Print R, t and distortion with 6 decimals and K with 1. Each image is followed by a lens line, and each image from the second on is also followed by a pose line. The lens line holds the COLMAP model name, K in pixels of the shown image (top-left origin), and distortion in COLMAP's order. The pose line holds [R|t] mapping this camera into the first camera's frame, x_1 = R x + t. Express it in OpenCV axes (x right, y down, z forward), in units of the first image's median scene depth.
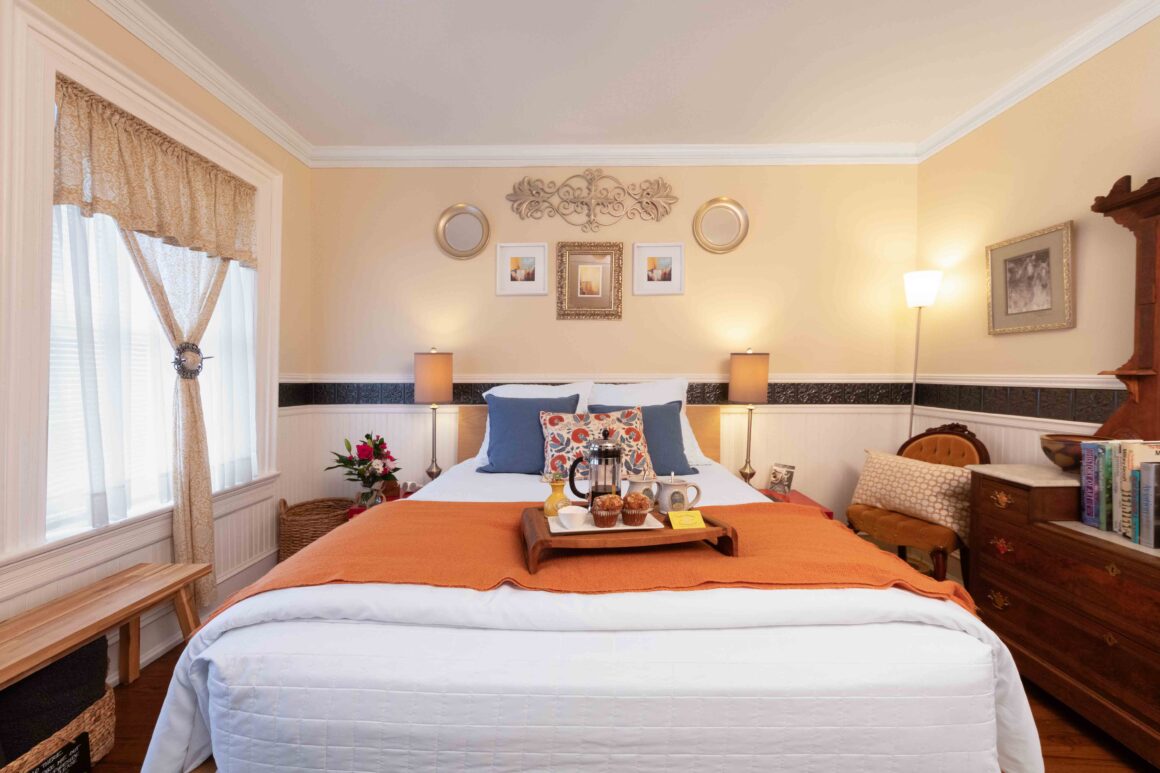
lens RADIAL K [[451.5, 0, 578.0], [0, 451.5, 381.8], [0, 0, 1]] dist [0.000455, -0.000025]
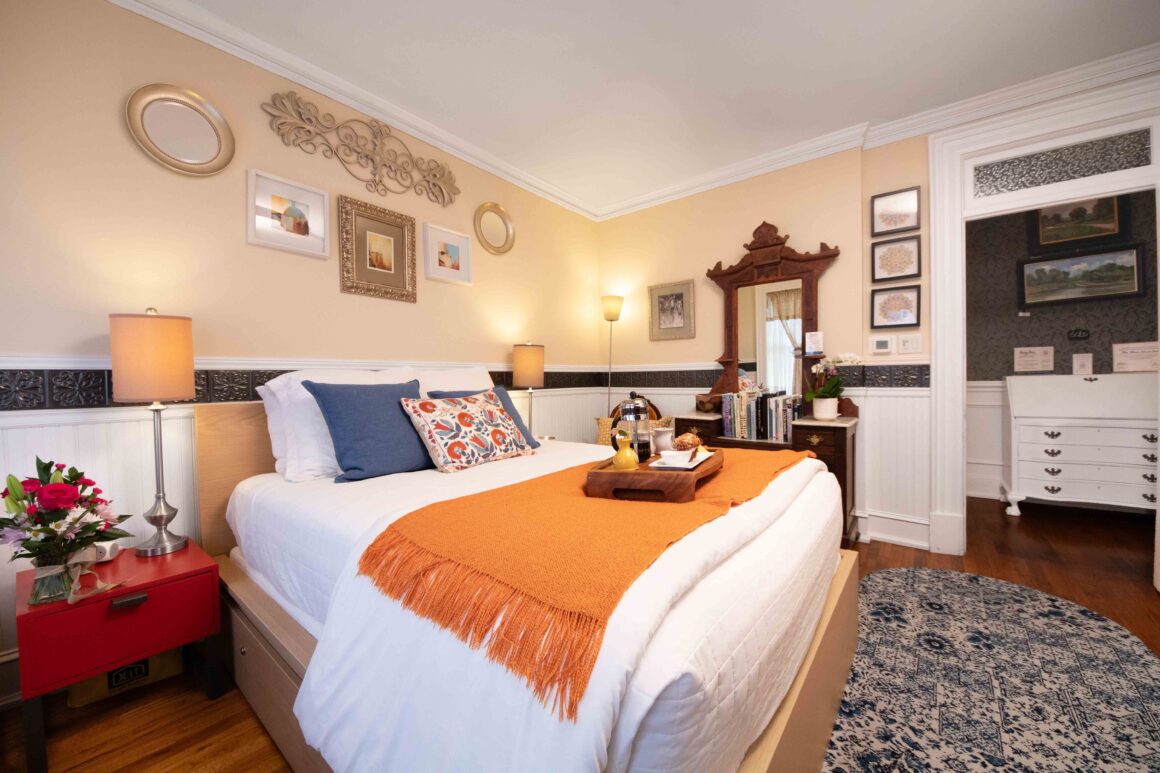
lens RADIAL K [[436.3, 0, 574.6], [0, 436.3, 393.7], [0, 0, 1]] dist [0.000868, -0.000134]
pose [[0.604778, -0.031976, 0.795752, -0.555826], [0.029304, 0.999410, 0.017888, 0.055882], [-0.795855, 0.012501, 0.605359, 0.275173]]
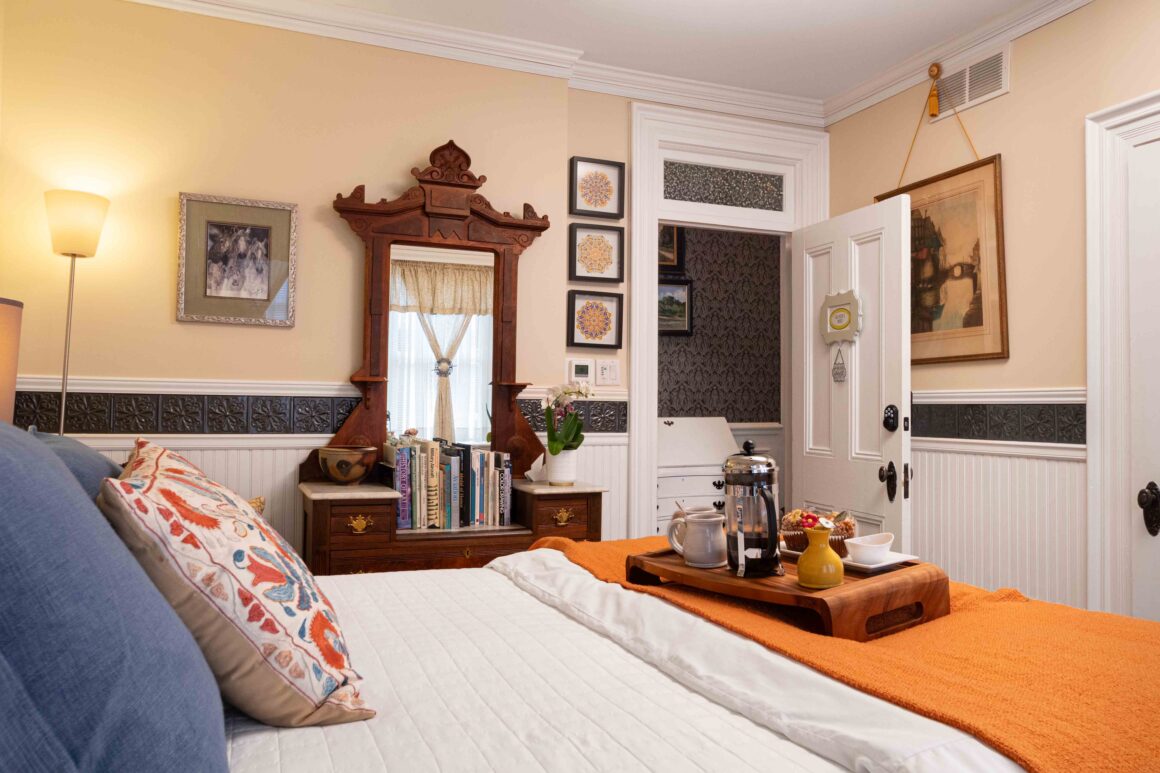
lens RADIAL K [[850.6, 0, 580.0], [0, 850.6, 386.5], [0, 0, 1]] dist [0.001152, 0.000456]
pose [[-0.406046, 0.023874, 0.913541, -0.558913], [0.007051, 0.999711, -0.022992, 0.033680], [-0.913825, -0.002895, -0.406097, 1.023775]]
